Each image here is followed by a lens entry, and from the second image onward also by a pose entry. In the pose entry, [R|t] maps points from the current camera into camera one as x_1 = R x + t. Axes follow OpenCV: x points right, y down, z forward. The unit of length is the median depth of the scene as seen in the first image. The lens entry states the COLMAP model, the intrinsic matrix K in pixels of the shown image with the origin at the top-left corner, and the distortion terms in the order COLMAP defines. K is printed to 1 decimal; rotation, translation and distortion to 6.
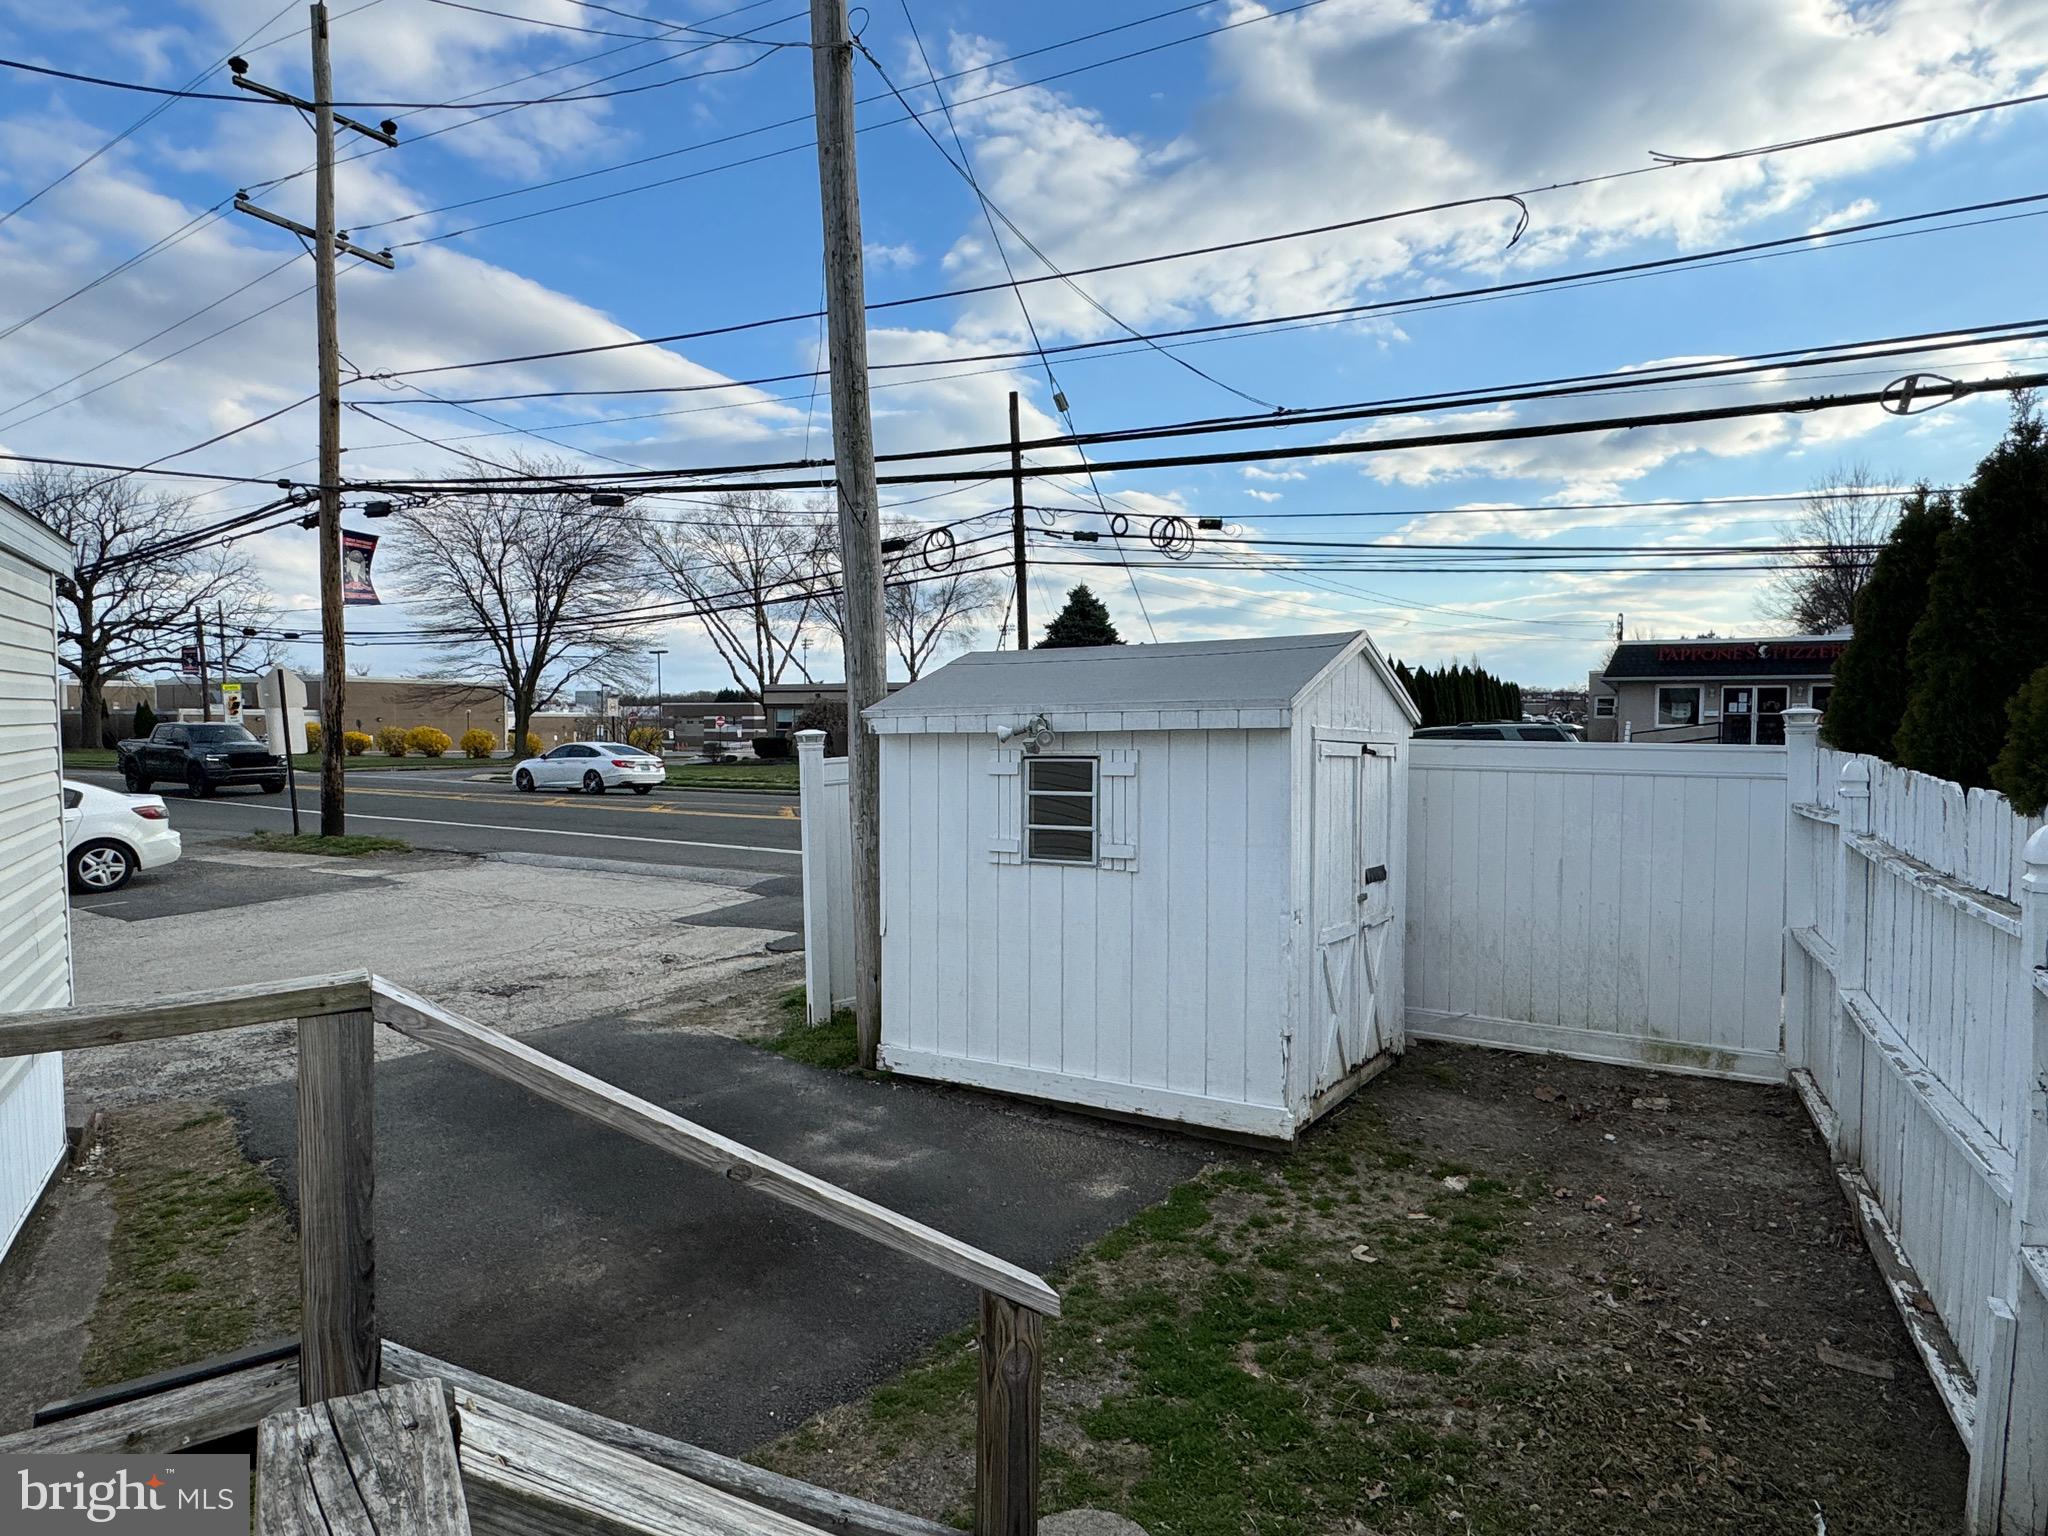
lens RADIAL K [[1173.9, 0, 1018.1], [0, 1173.9, 765.8], [0, 0, 1]] dist [-0.005138, 0.002196]
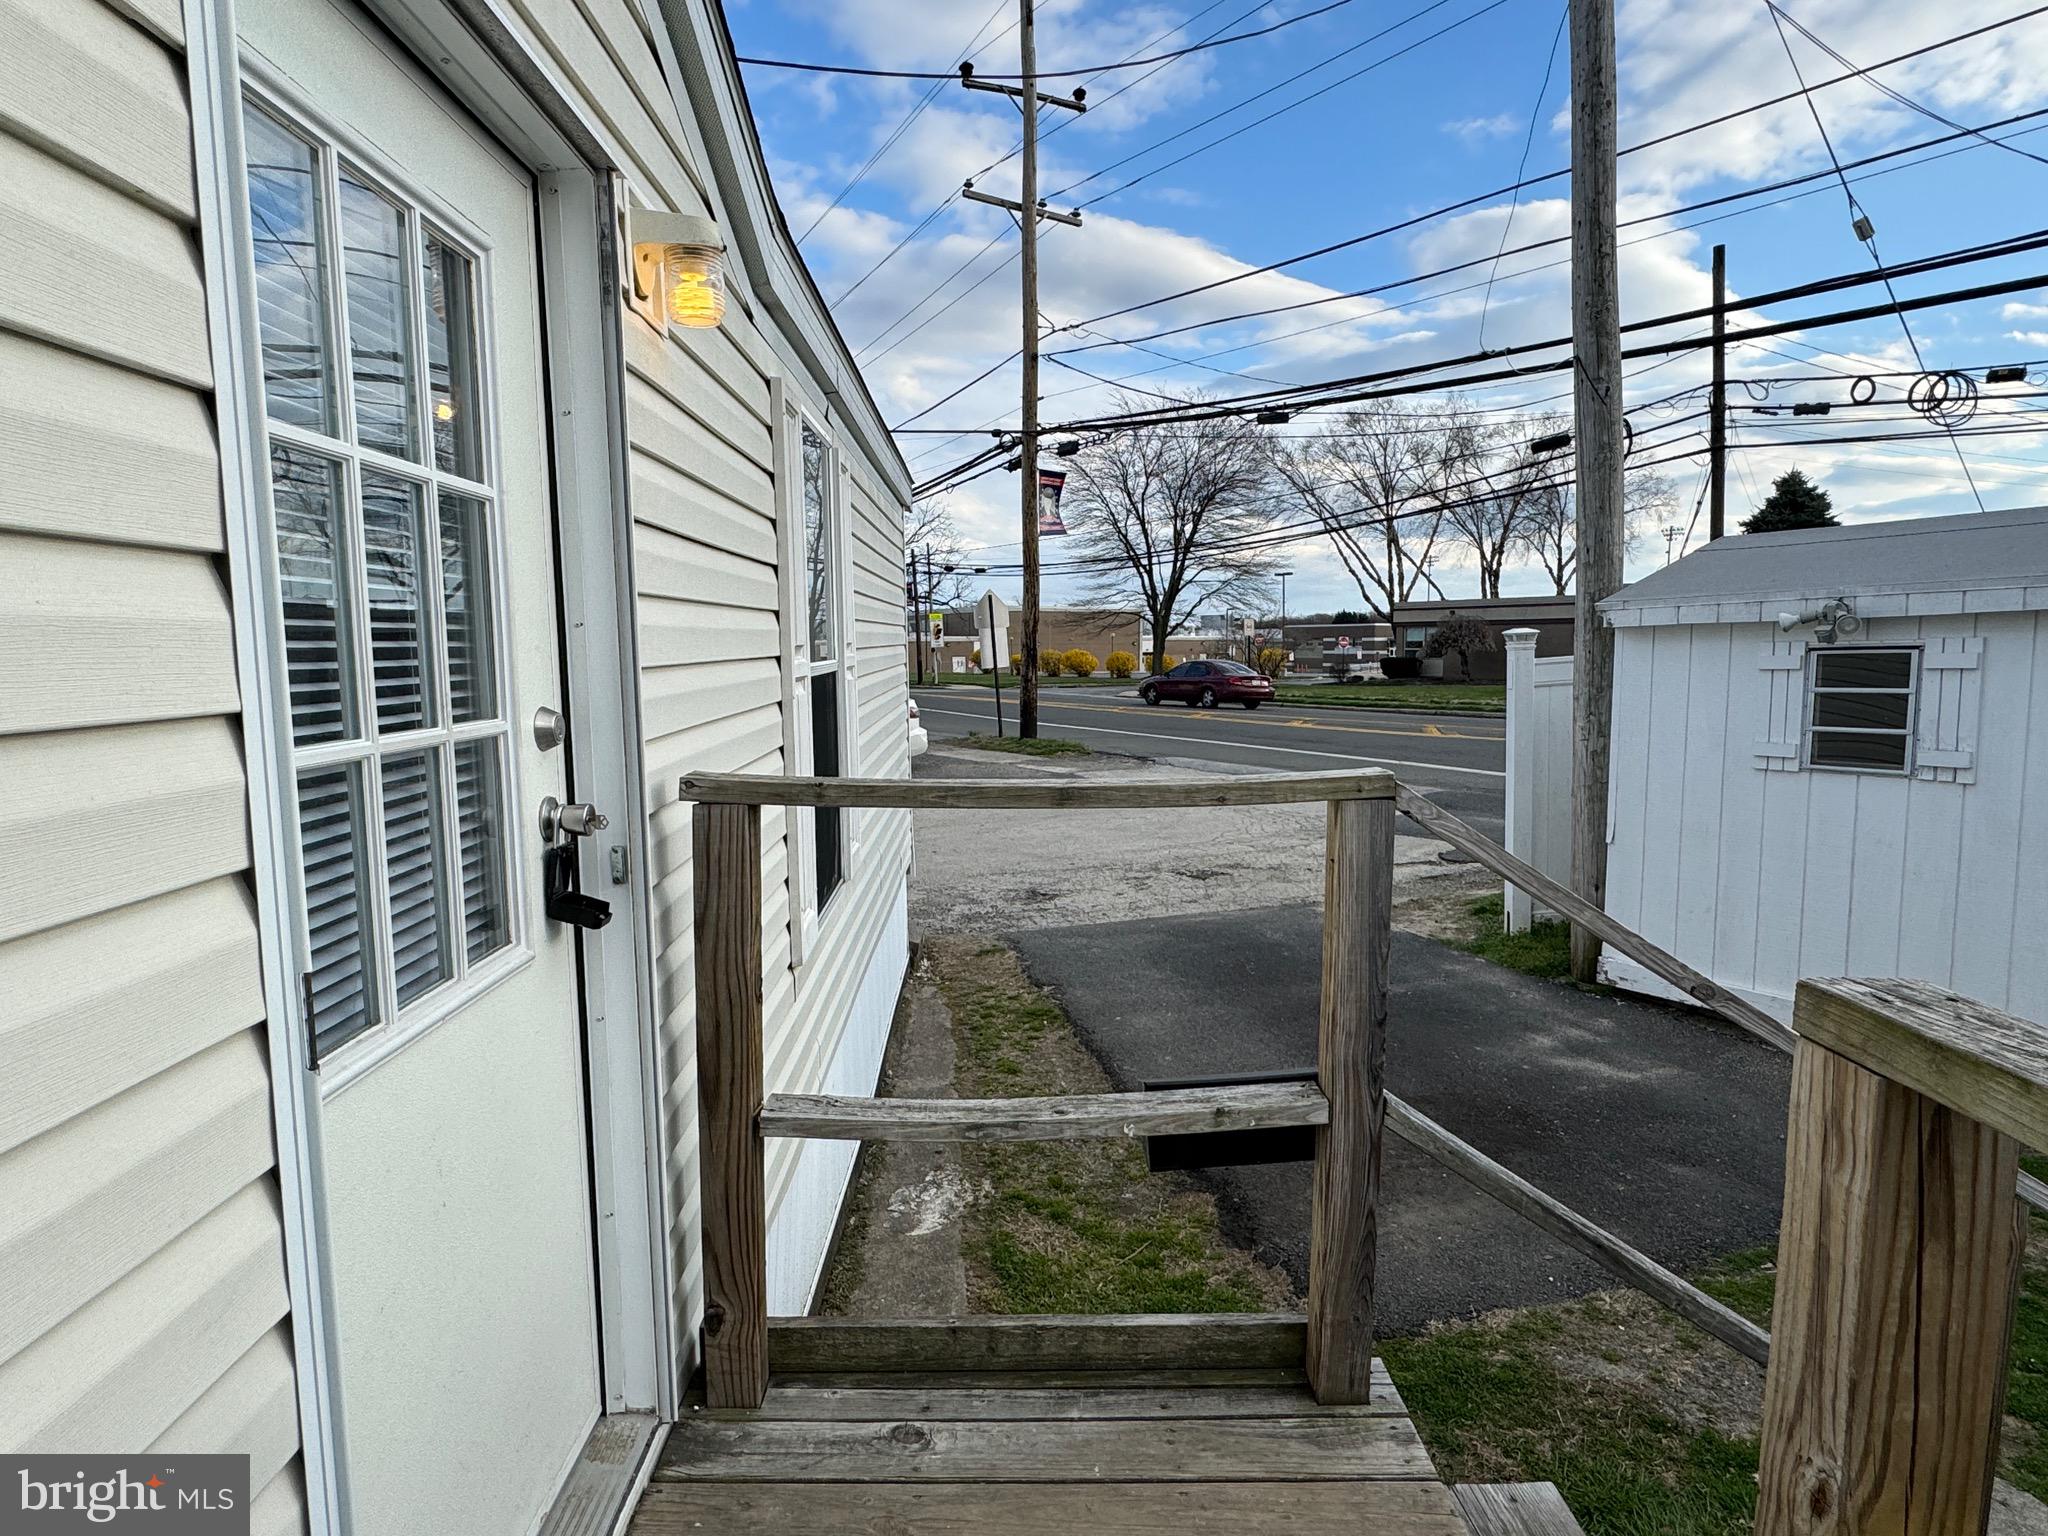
lens RADIAL K [[1173.9, 0, 1018.3], [0, 1173.9, 764.4], [0, 0, 1]] dist [-0.005138, 0.002196]
pose [[0.871839, 0.040470, -0.488117, -0.017918], [-0.008978, 0.997734, 0.066686, 0.005736], [0.489710, -0.053757, 0.870227, -0.011761]]
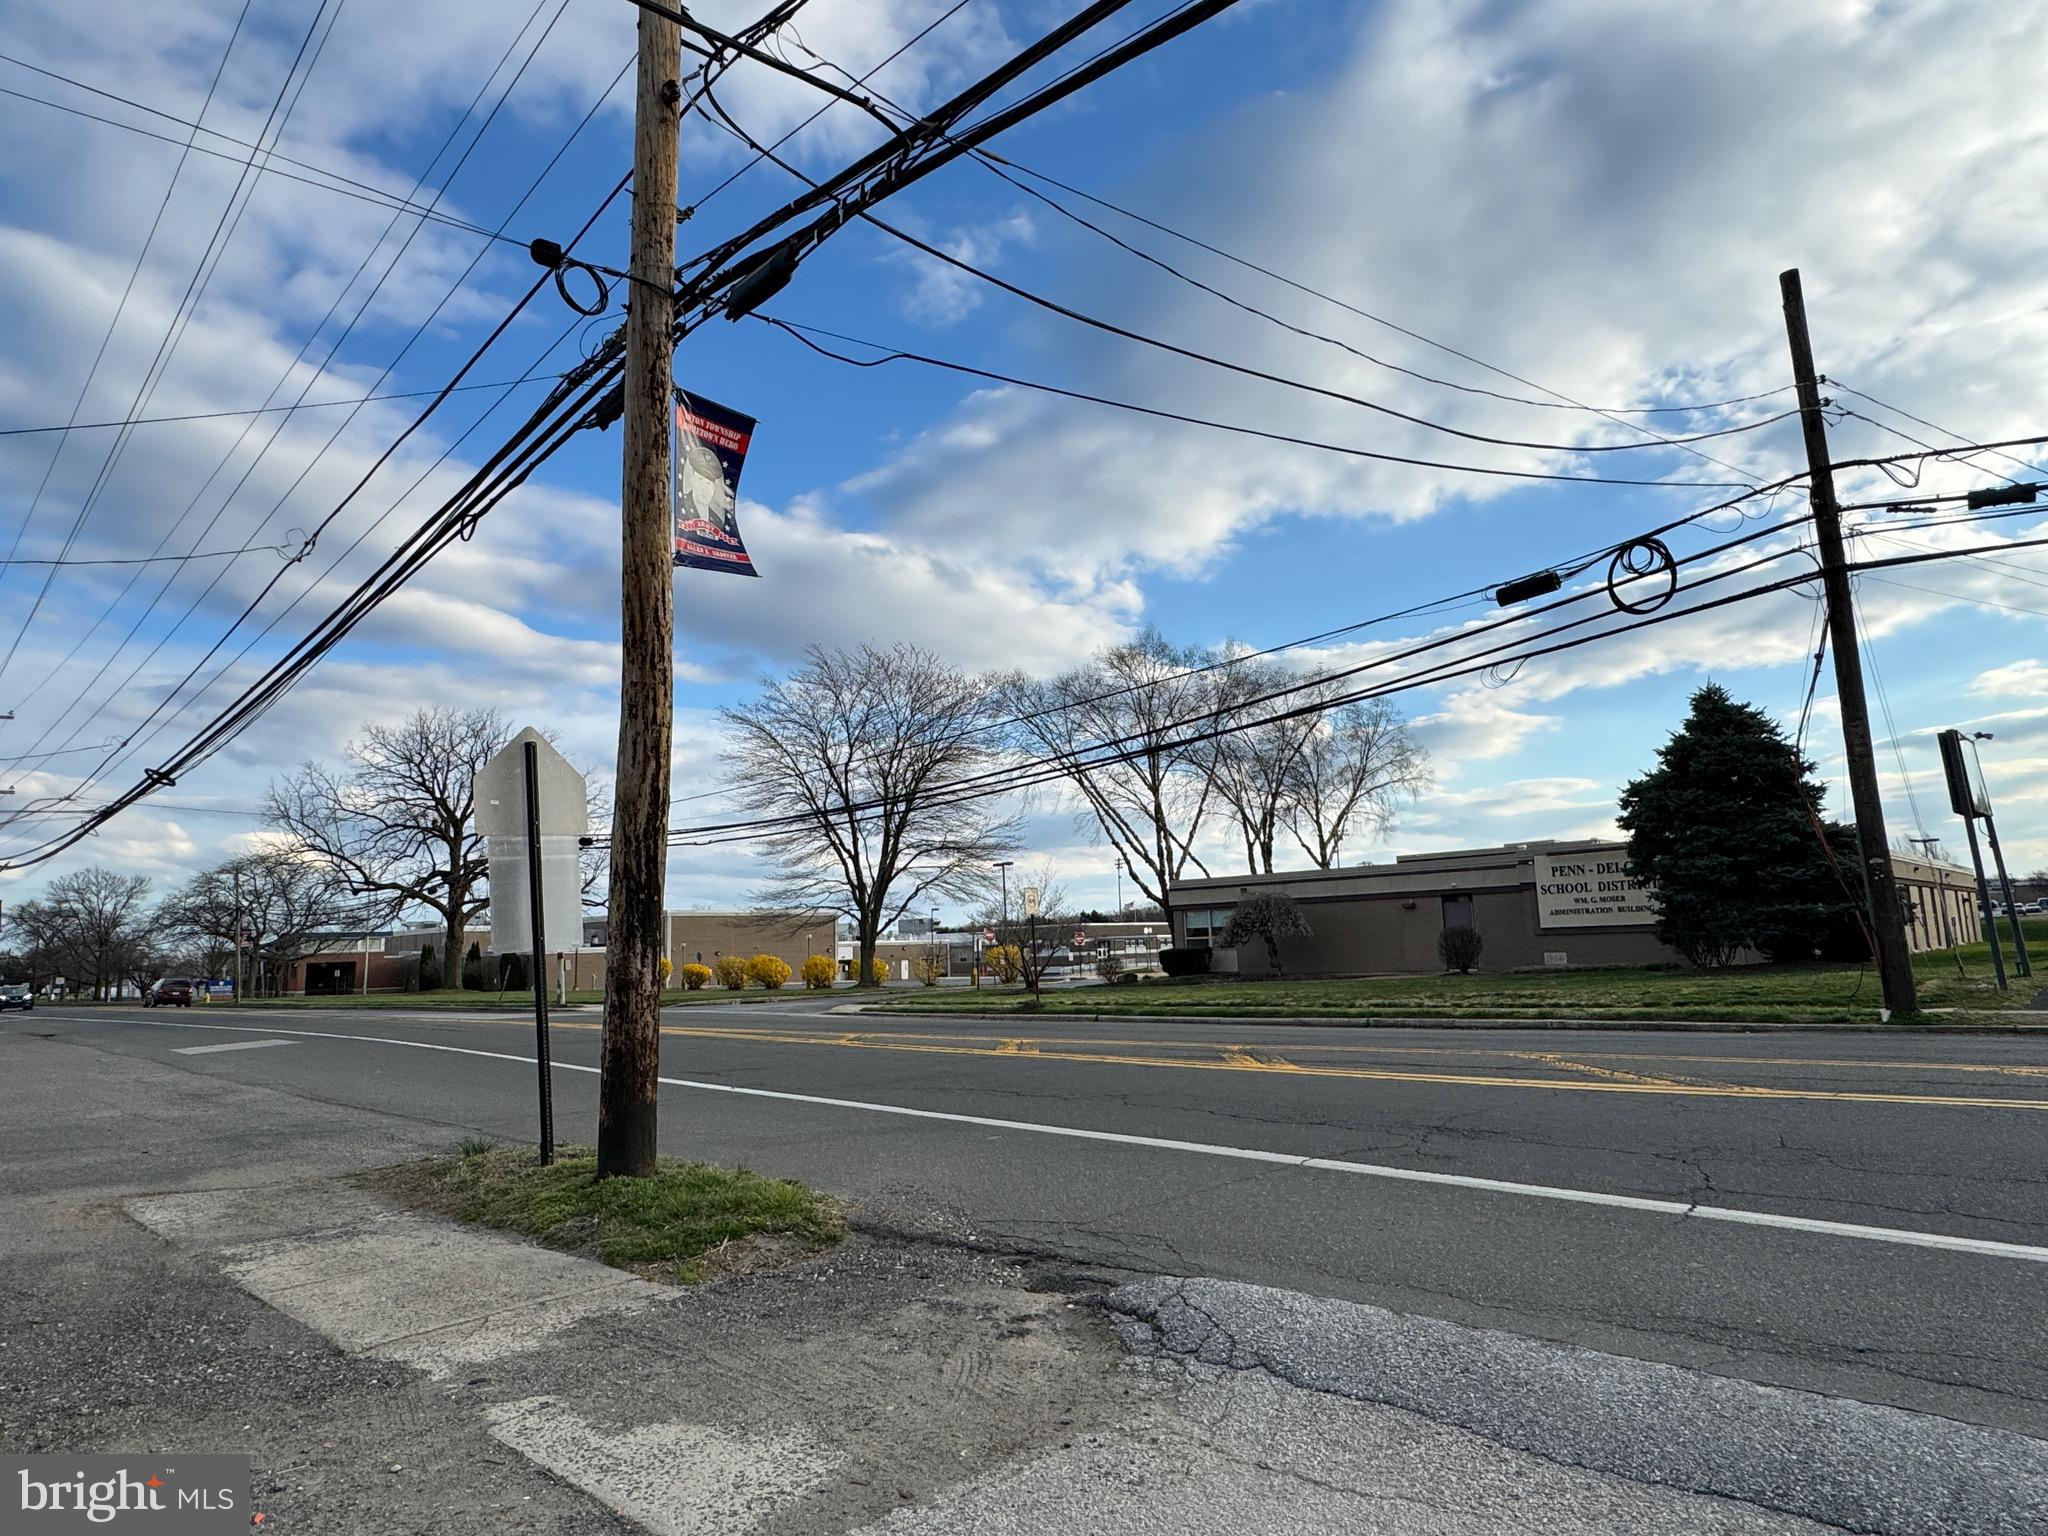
lens RADIAL K [[1173.9, 0, 1024.9], [0, 1173.9, 754.5], [0, 0, 1]] dist [-0.005138, 0.002196]
pose [[0.969538, -0.073111, -0.233774, -0.256615], [0.025499, 0.979355, -0.200535, 0.005811], [0.243609, 0.188465, 0.951386, 0.457154]]
